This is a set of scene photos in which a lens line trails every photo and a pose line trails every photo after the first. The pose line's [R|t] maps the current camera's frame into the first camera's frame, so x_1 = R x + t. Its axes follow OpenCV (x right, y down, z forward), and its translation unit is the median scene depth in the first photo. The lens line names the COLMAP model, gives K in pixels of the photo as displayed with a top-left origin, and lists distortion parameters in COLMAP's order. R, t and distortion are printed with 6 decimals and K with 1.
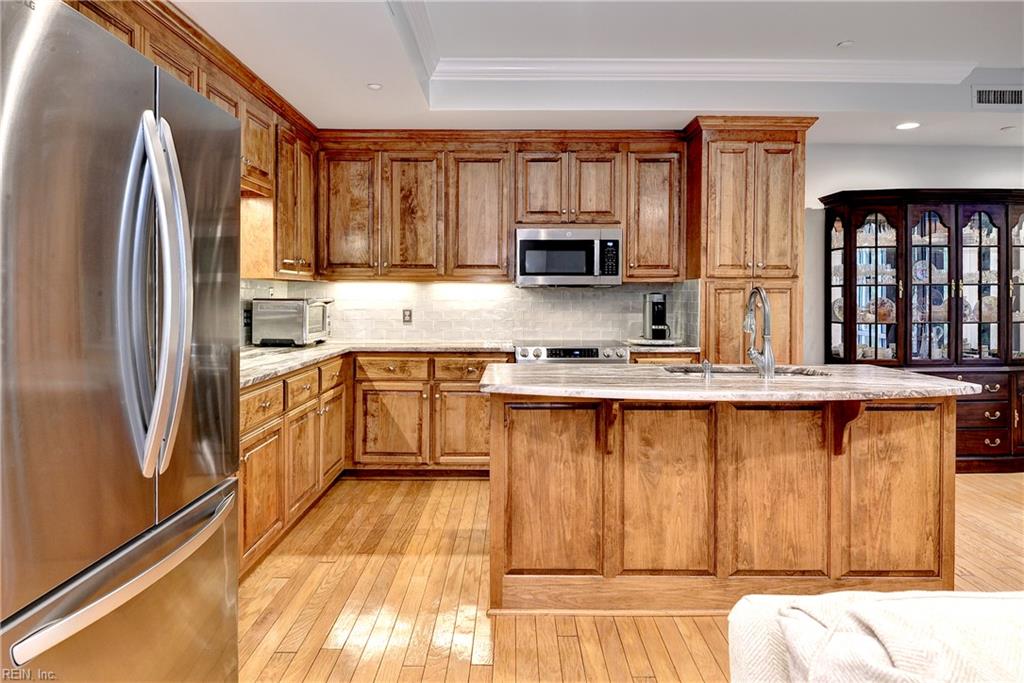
lens RADIAL K [[623.8, 0, 514.2], [0, 623.8, 313.4], [0, 0, 1]] dist [0.021093, -0.018464]
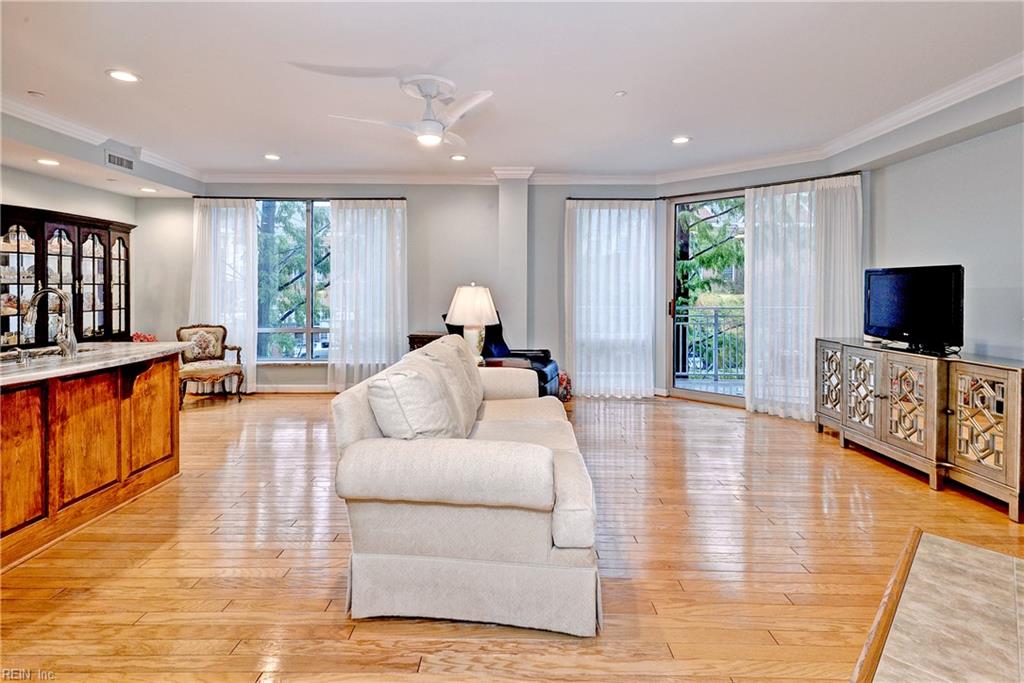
lens RADIAL K [[474.7, 0, 508.7], [0, 474.7, 296.9], [0, 0, 1]] dist [0.021798, -0.013296]
pose [[0.011110, -0.010317, 0.999885, -0.372381], [0.017667, 0.999793, 0.010120, -0.010164], [-0.999782, 0.017553, 0.011290, 0.029713]]
